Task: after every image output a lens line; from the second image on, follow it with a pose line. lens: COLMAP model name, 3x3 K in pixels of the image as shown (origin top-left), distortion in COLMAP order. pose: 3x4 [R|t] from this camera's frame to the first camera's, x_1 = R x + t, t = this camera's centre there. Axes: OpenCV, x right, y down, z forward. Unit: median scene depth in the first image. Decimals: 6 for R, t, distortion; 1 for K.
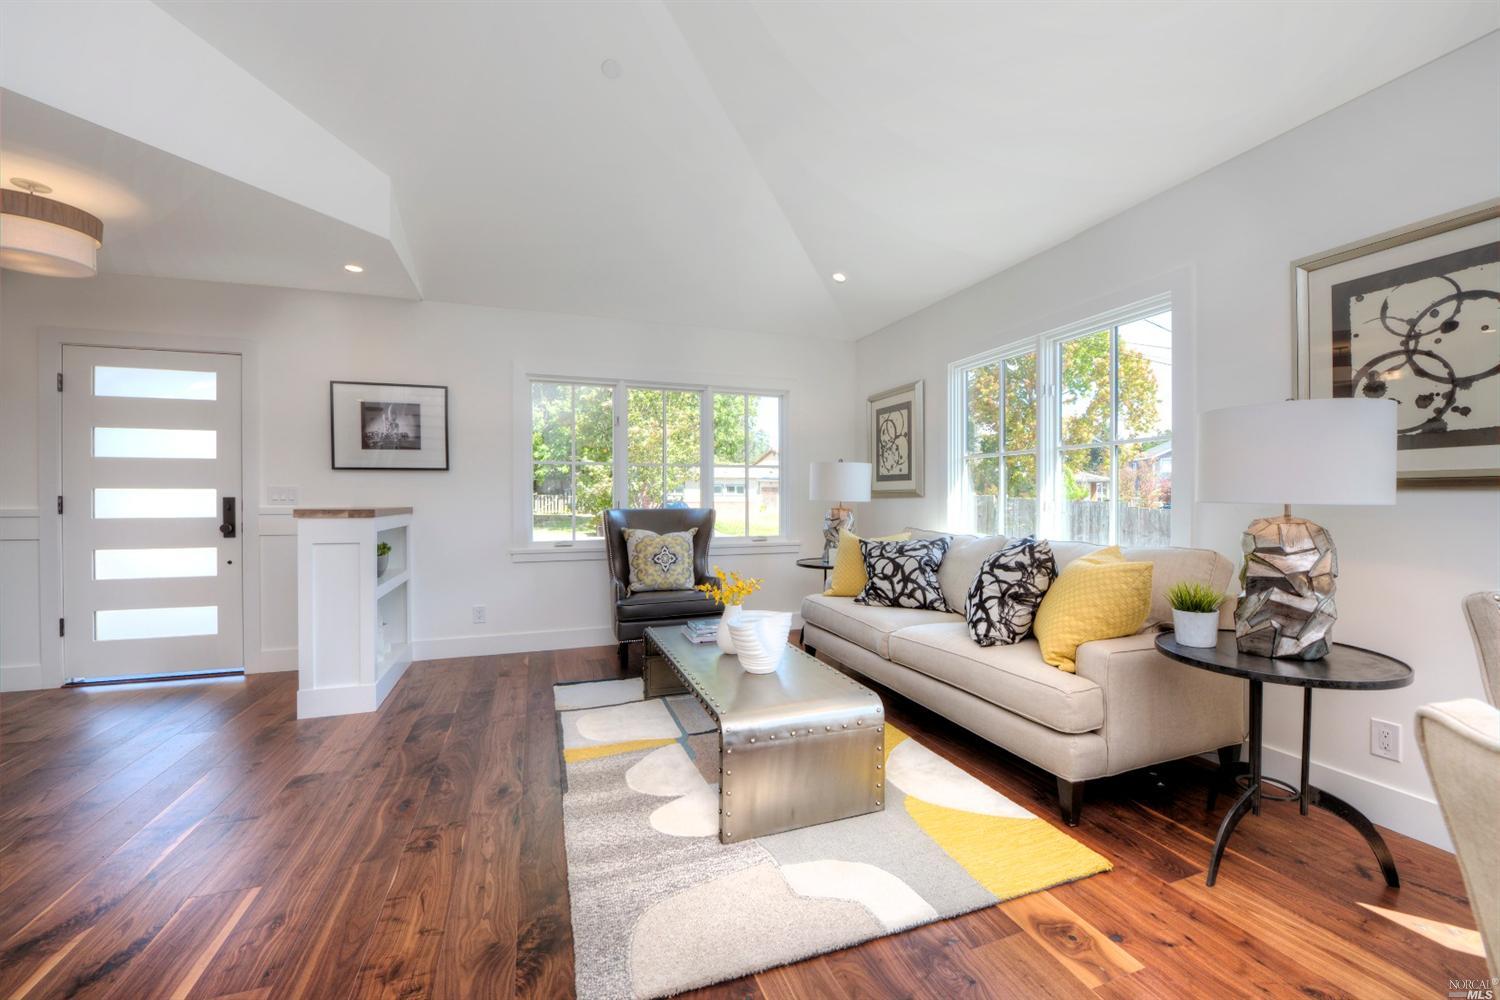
lens RADIAL K [[599.1, 0, 750.0], [0, 599.1, 500.0], [0, 0, 1]] dist [-0.019356, -0.000539]
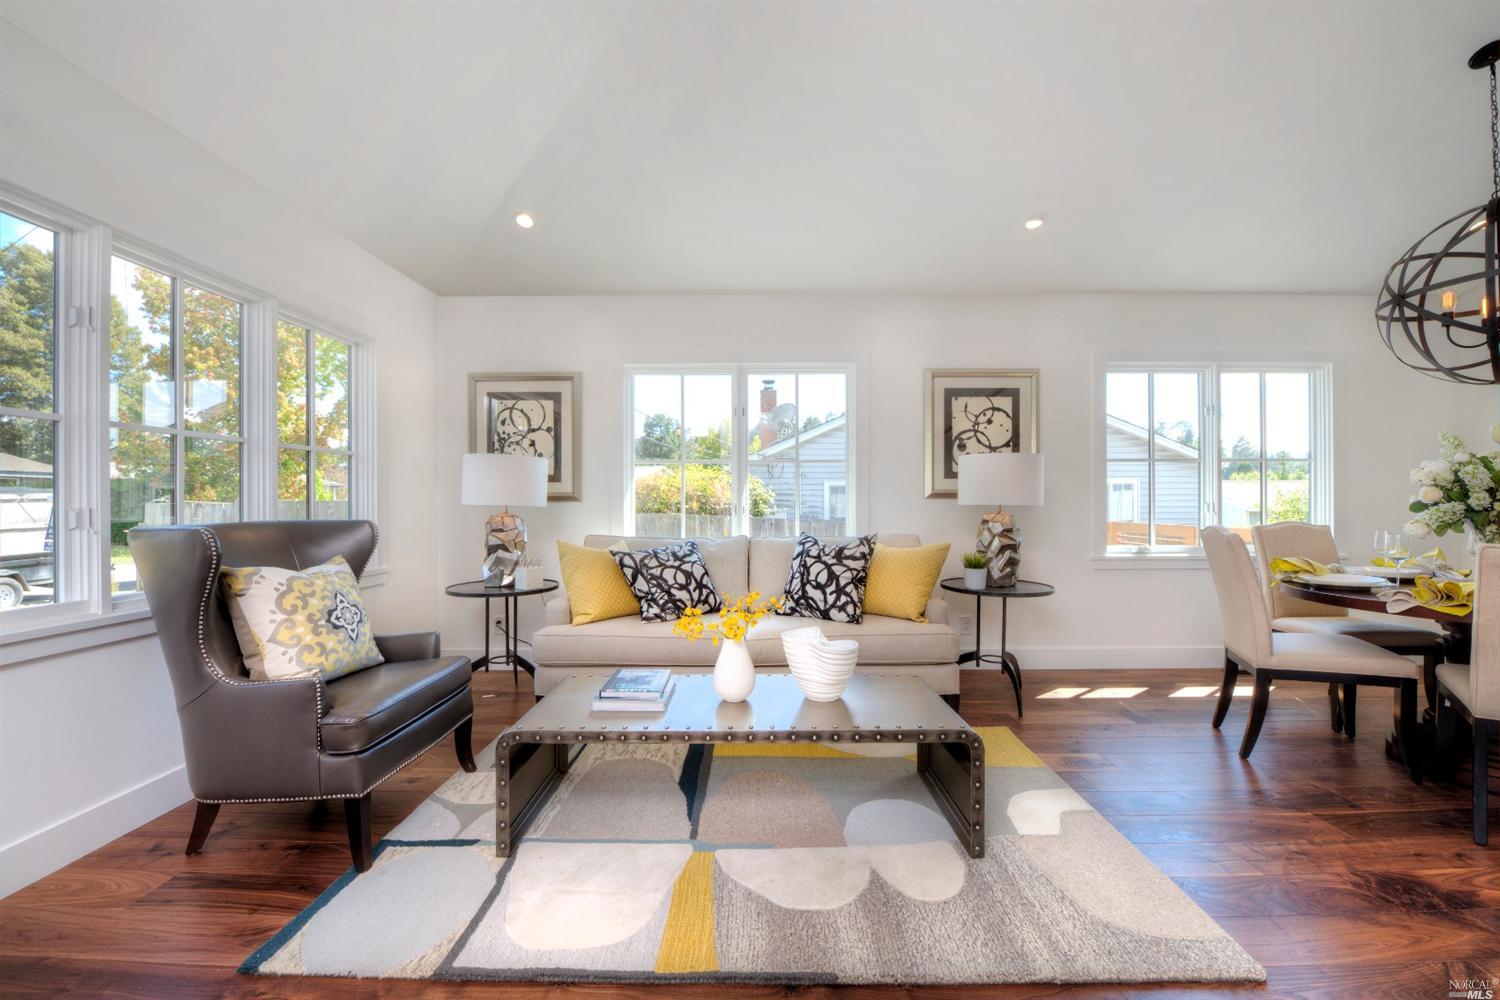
lens RADIAL K [[599.1, 0, 750.0], [0, 599.1, 500.0], [0, 0, 1]] dist [-0.019356, -0.000539]
pose [[0.338149, 0.004866, 0.941080, -0.823186], [0.002707, 0.999977, -0.006143, -0.000930], [-0.941089, 0.004625, 0.338128, 0.775800]]
